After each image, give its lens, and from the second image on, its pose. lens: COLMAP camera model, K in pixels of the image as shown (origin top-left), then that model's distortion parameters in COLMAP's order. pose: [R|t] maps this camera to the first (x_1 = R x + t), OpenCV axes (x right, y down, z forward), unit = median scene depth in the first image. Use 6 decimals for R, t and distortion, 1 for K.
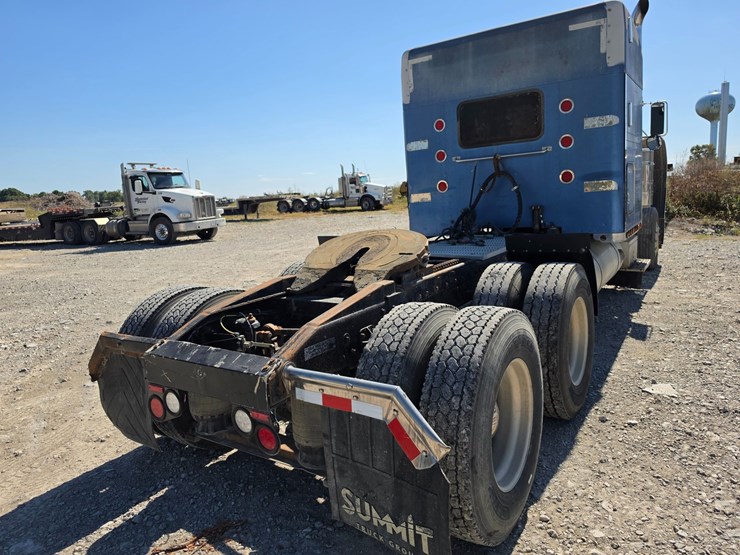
lens RADIAL K [[521.9, 0, 370.0], [0, 521.9, 277.5], [0, 0, 1]] dist [0.082743, -0.112669]
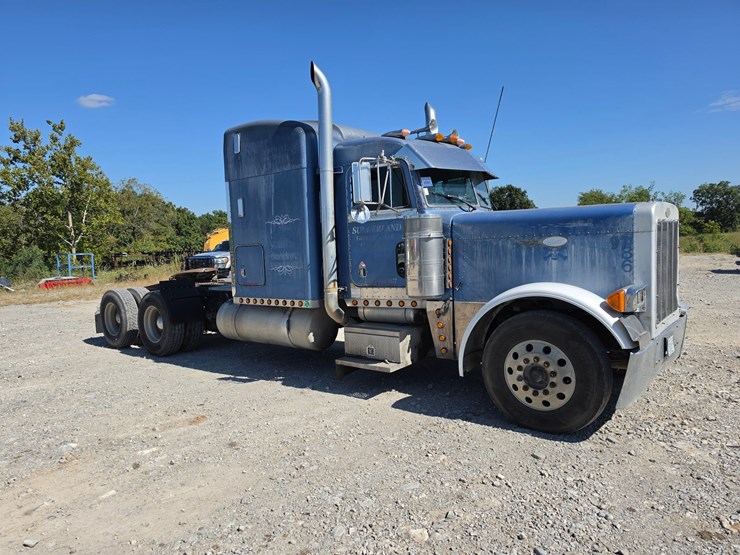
lens RADIAL K [[533.1, 0, 360.9], [0, 533.1, 274.9], [0, 0, 1]] dist [0.056857, -0.068427]
pose [[-0.137432, 0.132945, -0.981549, 1.485605], [-0.108297, 0.982994, 0.148304, -0.317243], [0.984573, 0.126681, -0.120697, 1.244353]]
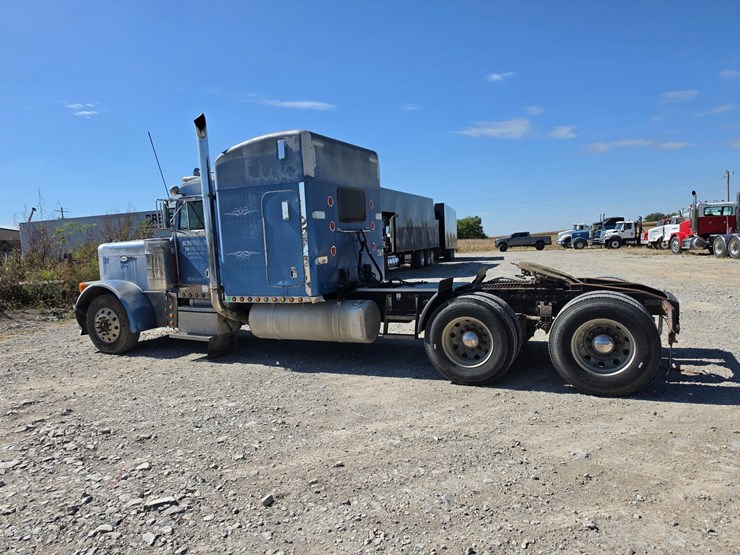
lens RADIAL K [[512.5, 0, 370.0], [0, 512.5, 277.5], [0, 0, 1]] dist [0.030557, -0.036216]
pose [[-0.141961, -0.000471, 0.989872, -1.012682], [0.219063, 0.975190, 0.031881, -0.130989], [-0.965328, 0.221370, -0.138335, 1.076176]]
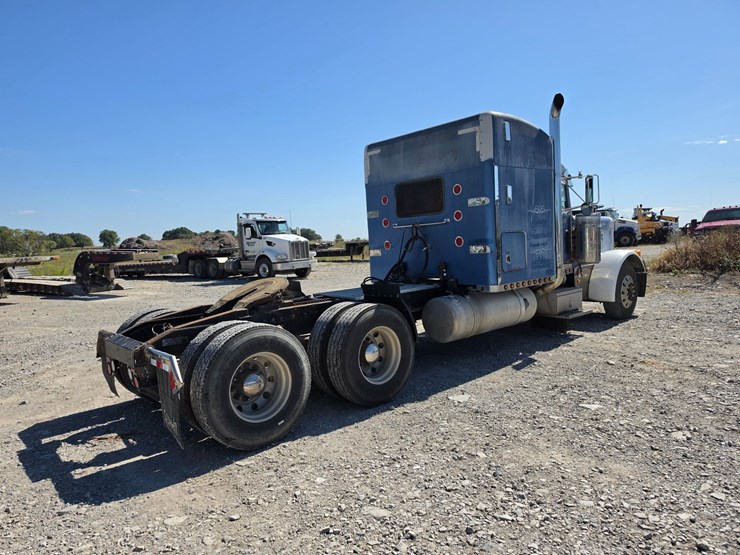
lens RADIAL K [[526.9, 0, 372.4], [0, 526.9, 284.9], [0, 0, 1]] dist [0.080206, -0.120430]
pose [[0.966958, 0.035252, -0.252487, 0.431864], [-0.050713, 0.997198, -0.054992, 0.001065], [0.249841, 0.065979, 0.966036, -0.279972]]
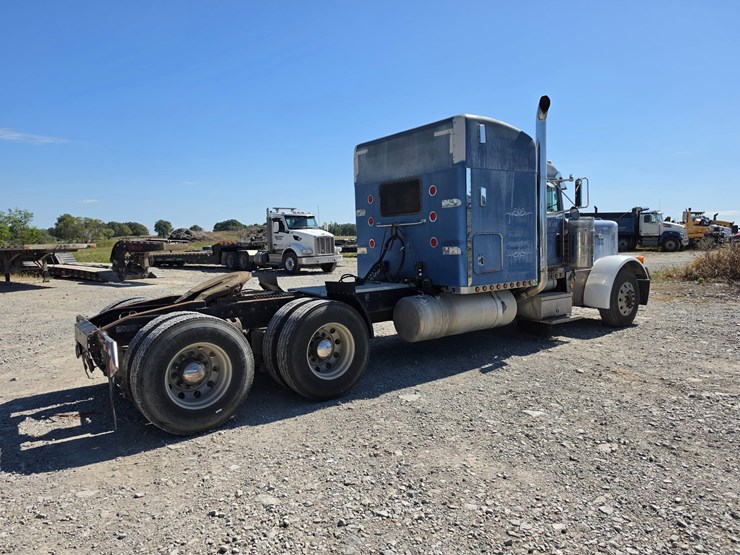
lens RADIAL K [[527.6, 0, 370.0], [0, 527.6, 277.5], [0, 0, 1]] dist [0.081492, -0.113191]
pose [[0.937704, 0.067731, -0.340770, 0.588396], [-0.091868, 0.994241, -0.055181, -0.012551], [0.335070, 0.083050, 0.938526, -0.255961]]
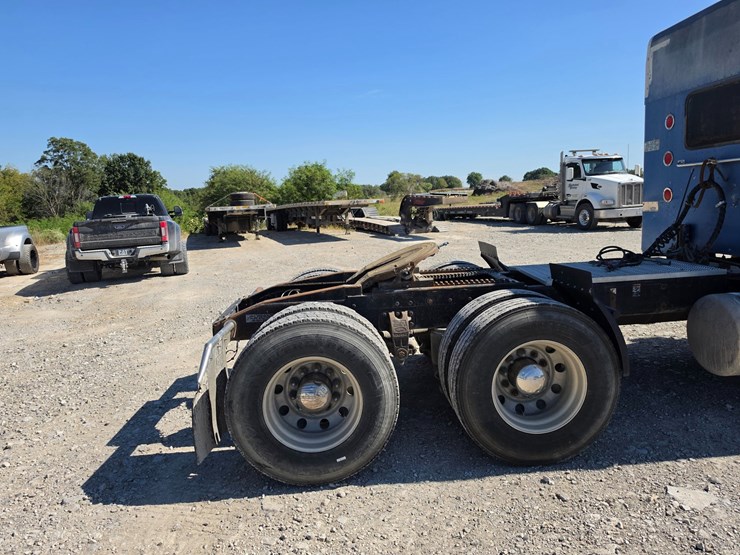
lens RADIAL K [[521.9, 0, 370.0], [0, 521.9, 277.5], [0, 0, 1]] dist [0.082743, -0.112669]
pose [[0.602977, 0.154189, -0.782716, 0.519626], [-0.120920, 0.987473, 0.101371, -0.071904], [0.788541, 0.033521, 0.614068, 0.119754]]
